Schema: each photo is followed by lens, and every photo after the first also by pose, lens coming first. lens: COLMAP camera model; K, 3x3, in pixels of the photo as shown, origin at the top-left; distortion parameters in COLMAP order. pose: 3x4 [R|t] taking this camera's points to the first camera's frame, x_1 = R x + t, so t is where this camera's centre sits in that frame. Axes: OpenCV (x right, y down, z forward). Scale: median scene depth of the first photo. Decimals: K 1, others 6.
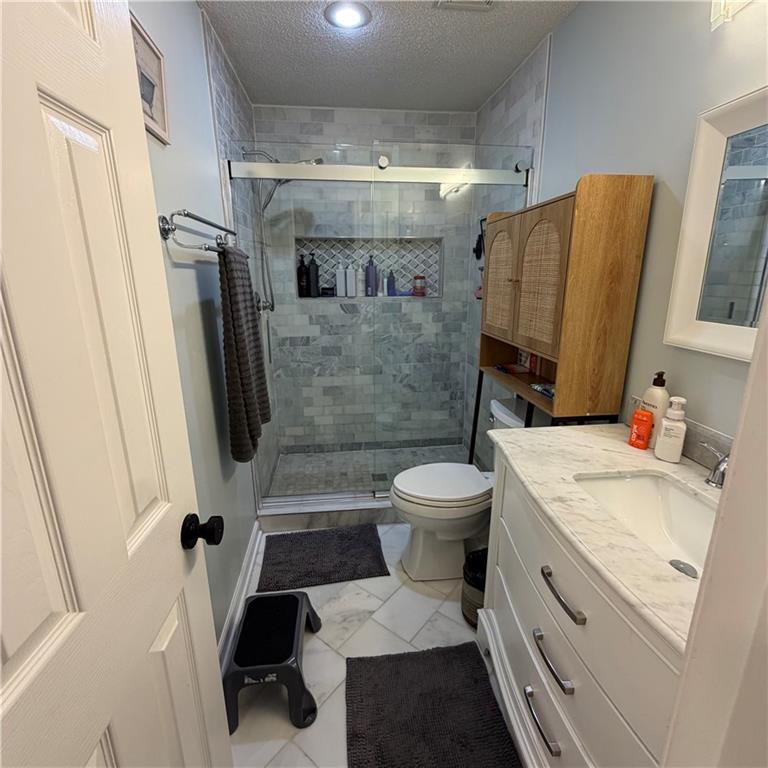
lens RADIAL K [[409.0, 0, 383.2], [0, 409.0, 380.9], [0, 0, 1]] dist [-0.003274, -0.000637]
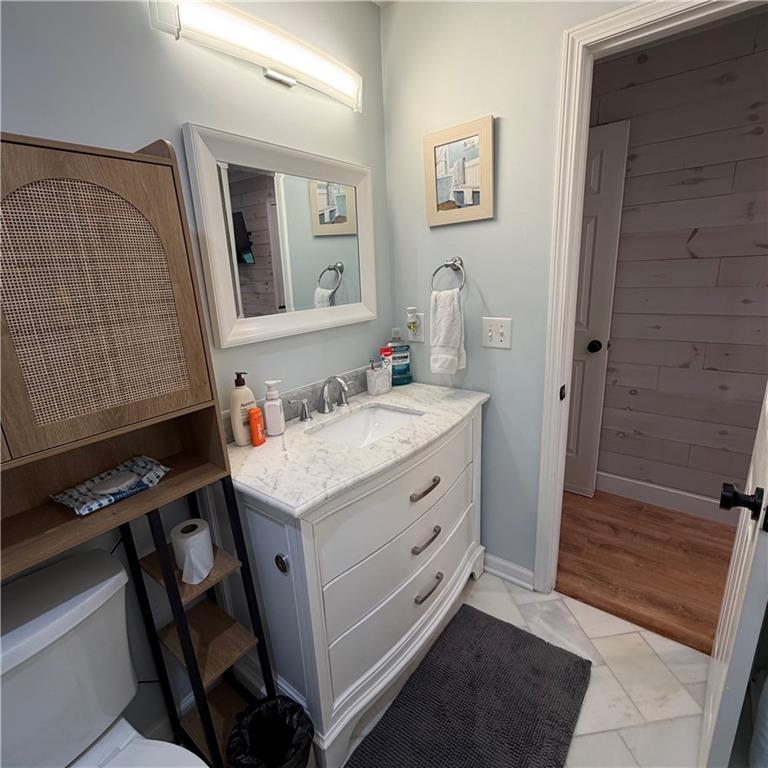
lens RADIAL K [[409.0, 0, 383.2], [0, 409.0, 380.9], [0, 0, 1]] dist [-0.003274, -0.000637]
pose [[-0.714340, -0.142752, 0.685084, -0.309557], [0.228964, 0.877413, 0.421570, -0.361010], [-0.661281, 0.458004, -0.594087, 1.386889]]
